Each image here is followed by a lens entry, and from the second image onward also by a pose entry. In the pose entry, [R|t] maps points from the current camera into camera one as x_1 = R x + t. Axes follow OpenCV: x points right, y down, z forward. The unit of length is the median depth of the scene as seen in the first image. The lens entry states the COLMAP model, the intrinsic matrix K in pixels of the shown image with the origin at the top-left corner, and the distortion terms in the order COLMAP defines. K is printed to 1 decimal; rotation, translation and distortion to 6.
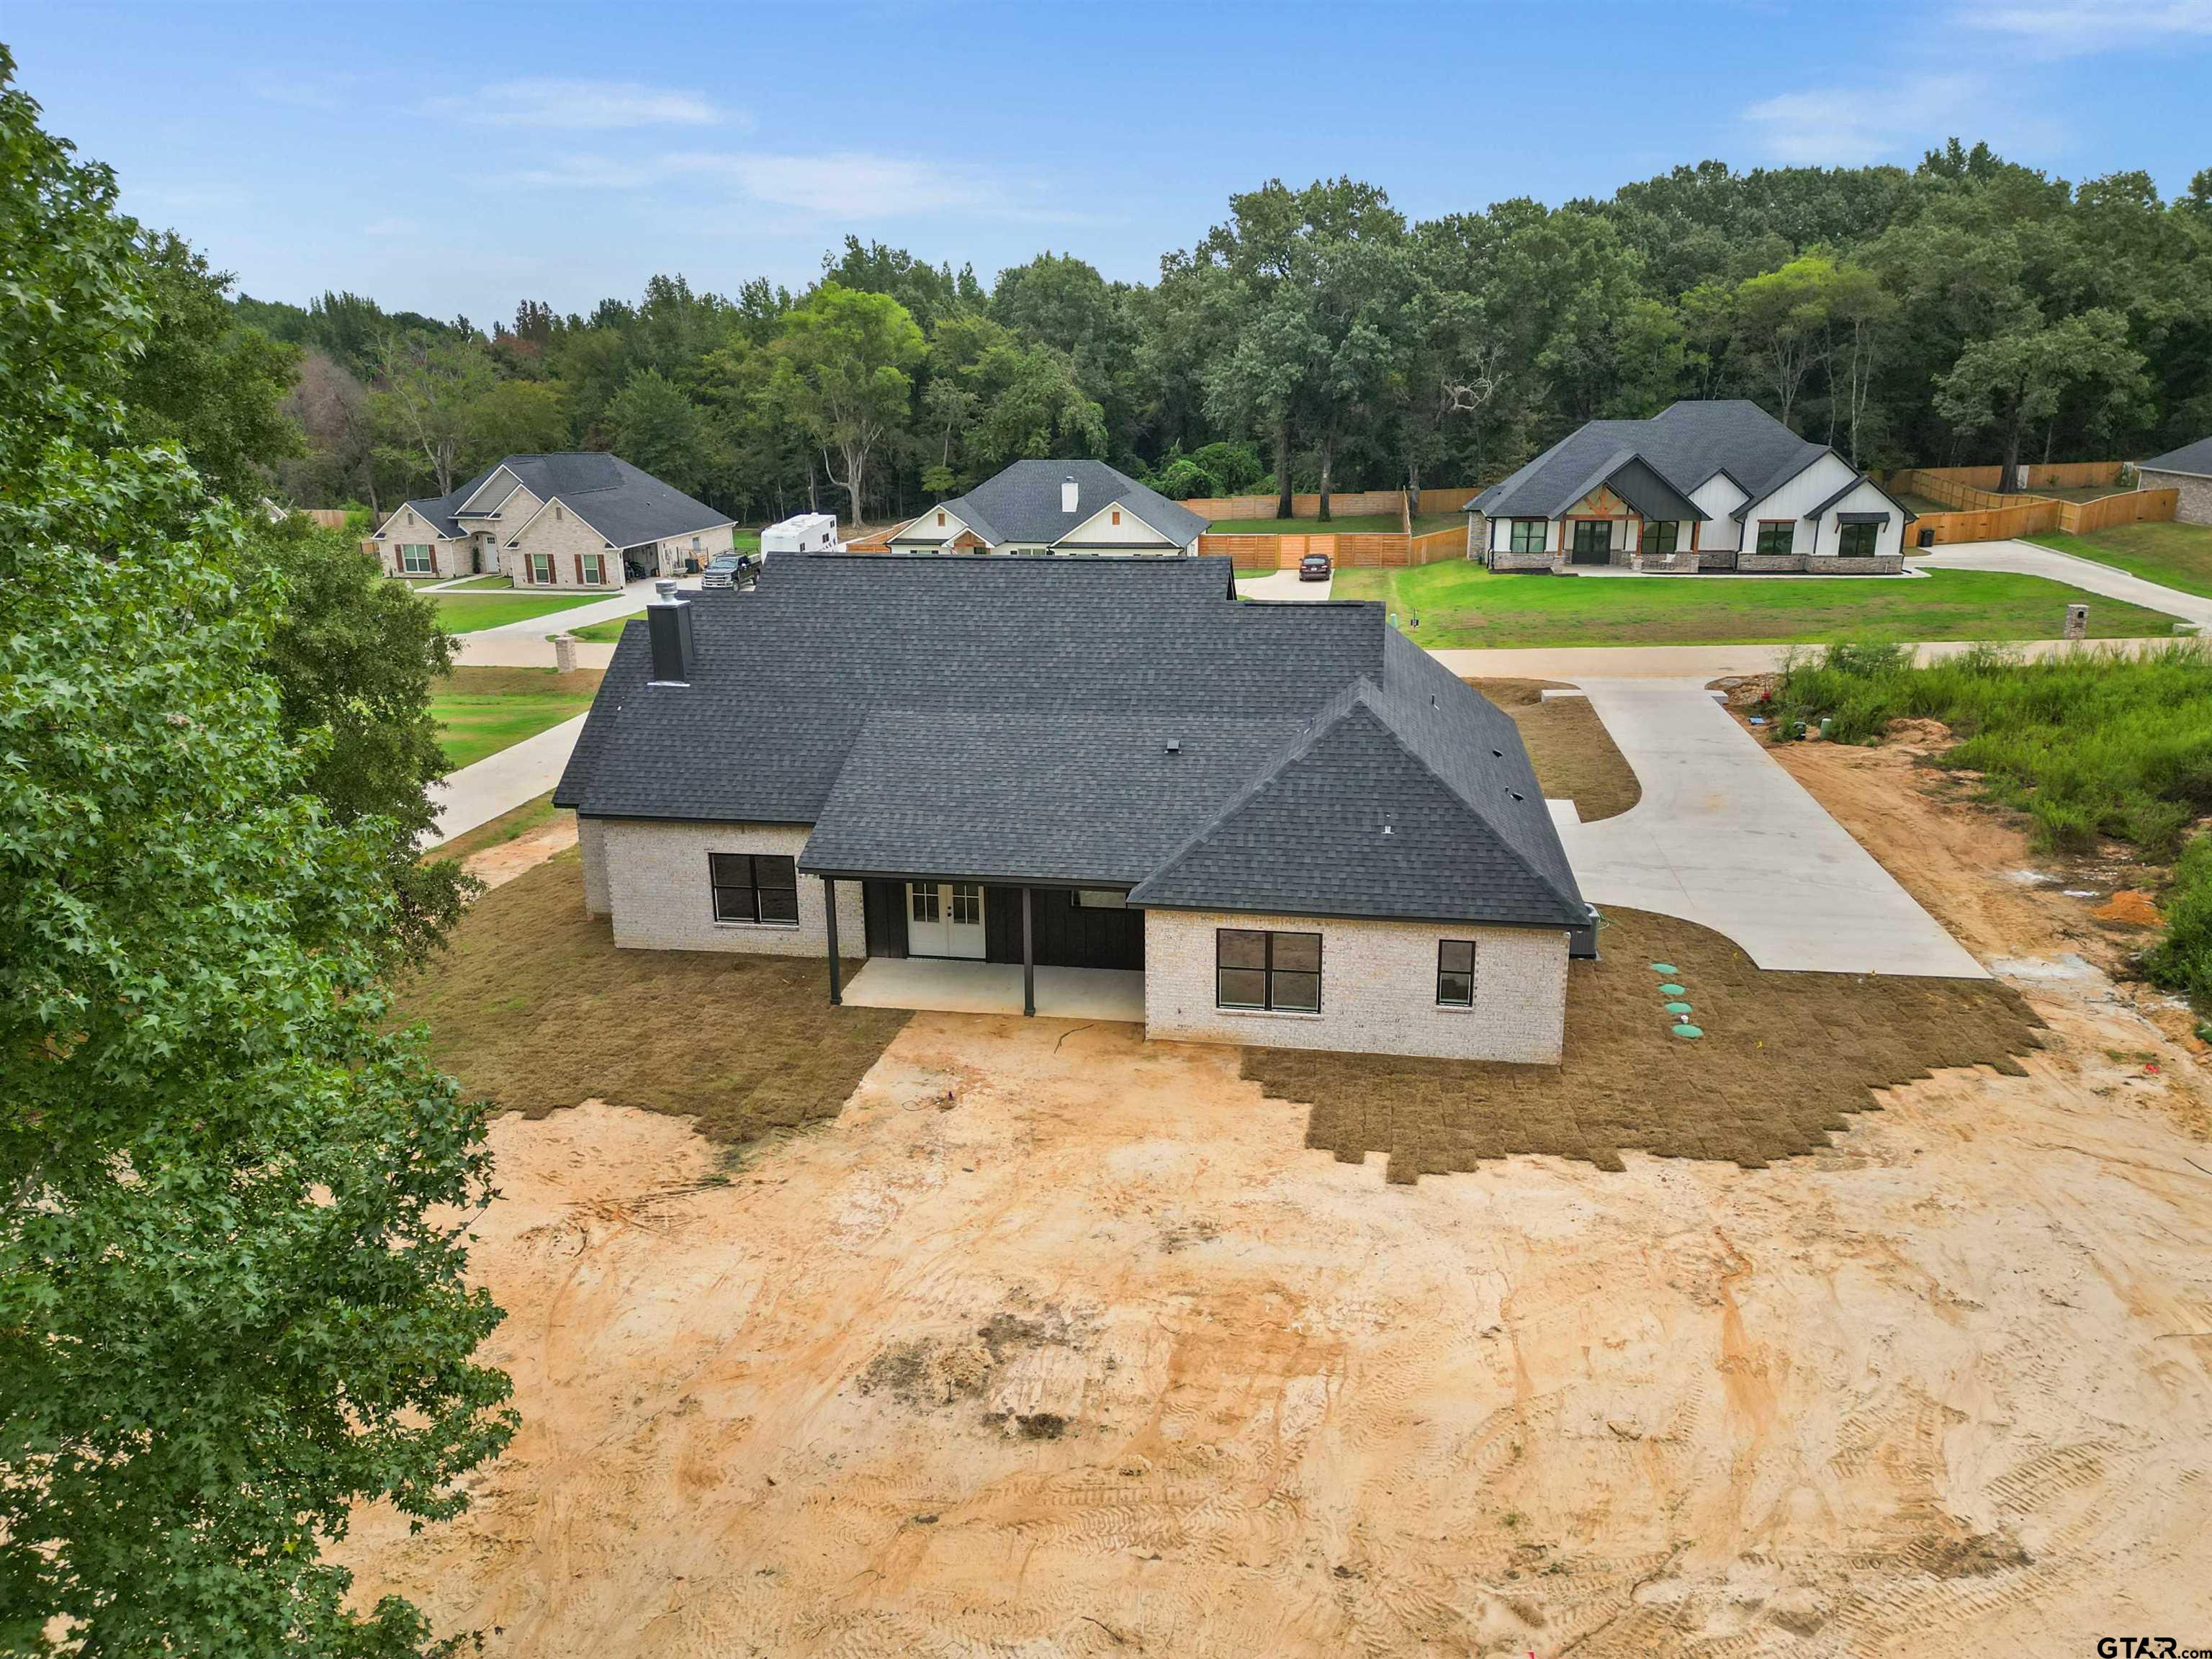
lens RADIAL K [[1531.9, 0, 1103.1], [0, 1531.9, 846.8], [0, 0, 1]] dist [0.080508, -0.083756]
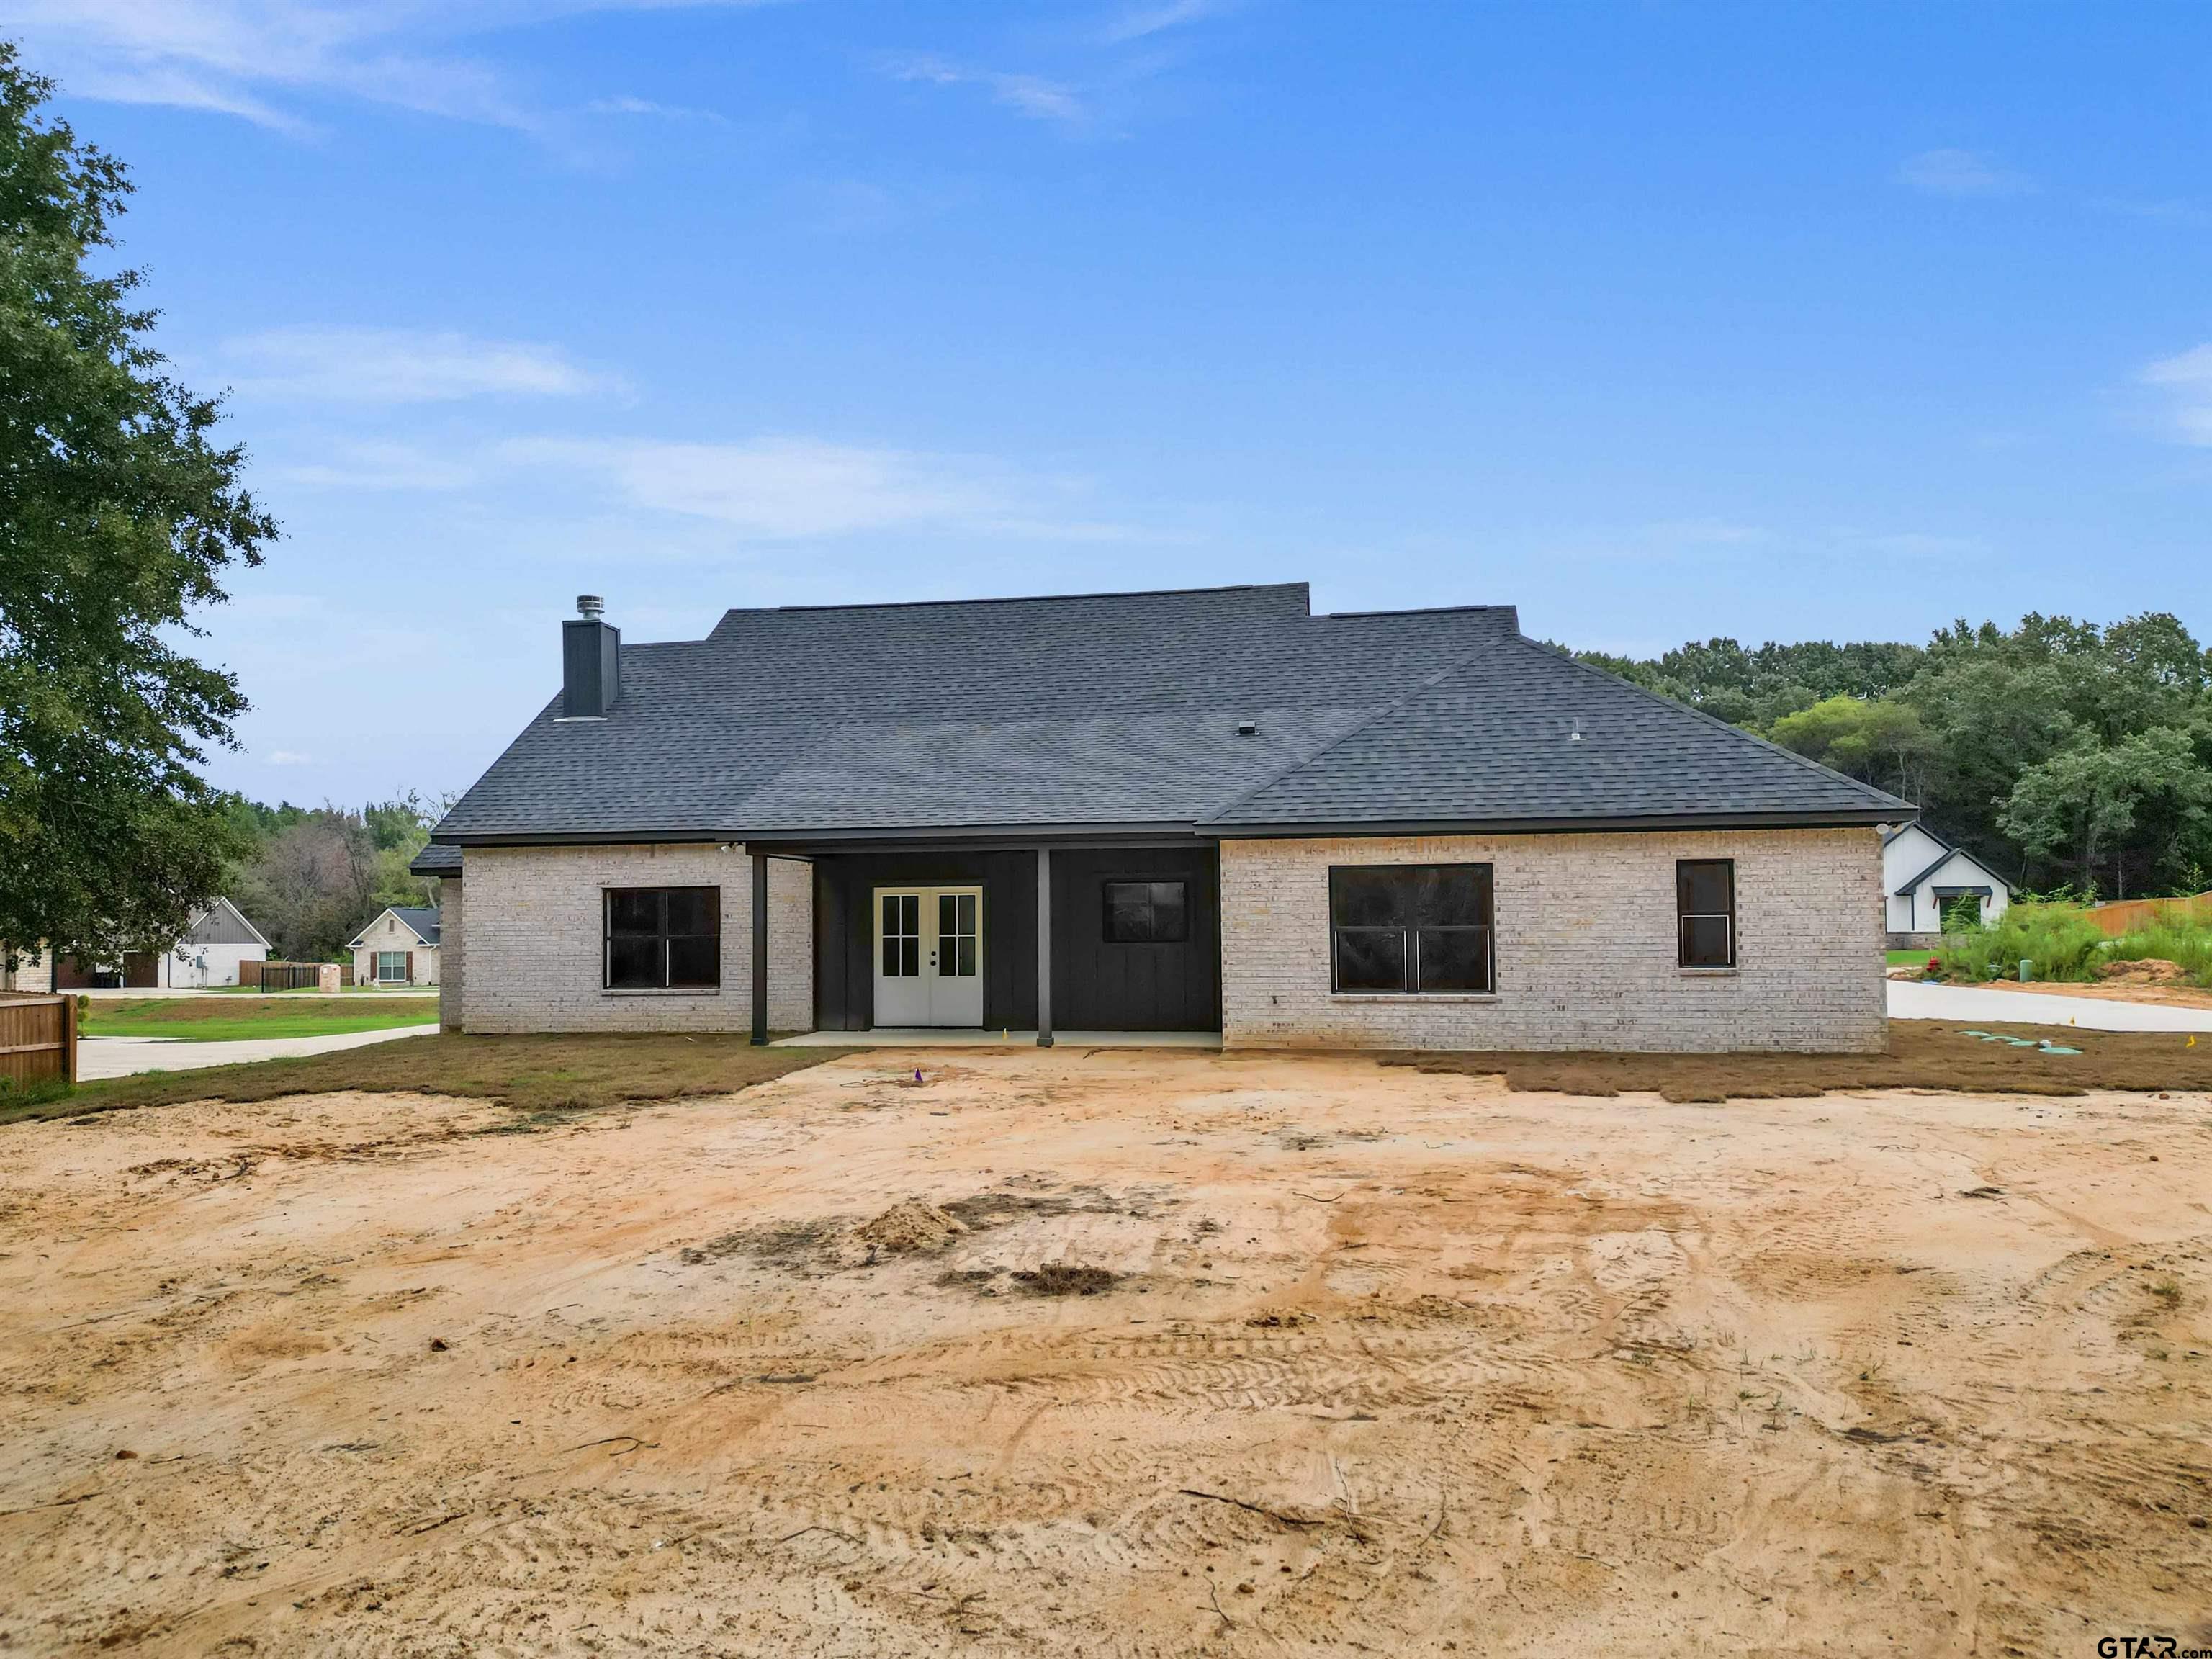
lens RADIAL K [[1623.9, 0, 1104.8], [0, 1623.9, 832.4], [0, 0, 1]] dist [0.088433, -0.102771]
pose [[0.999921, 0.002564, -0.012345, -0.012059], [-0.006124, 0.954622, -0.297758, 0.207587], [0.011022, 0.297810, 0.954562, 0.265379]]
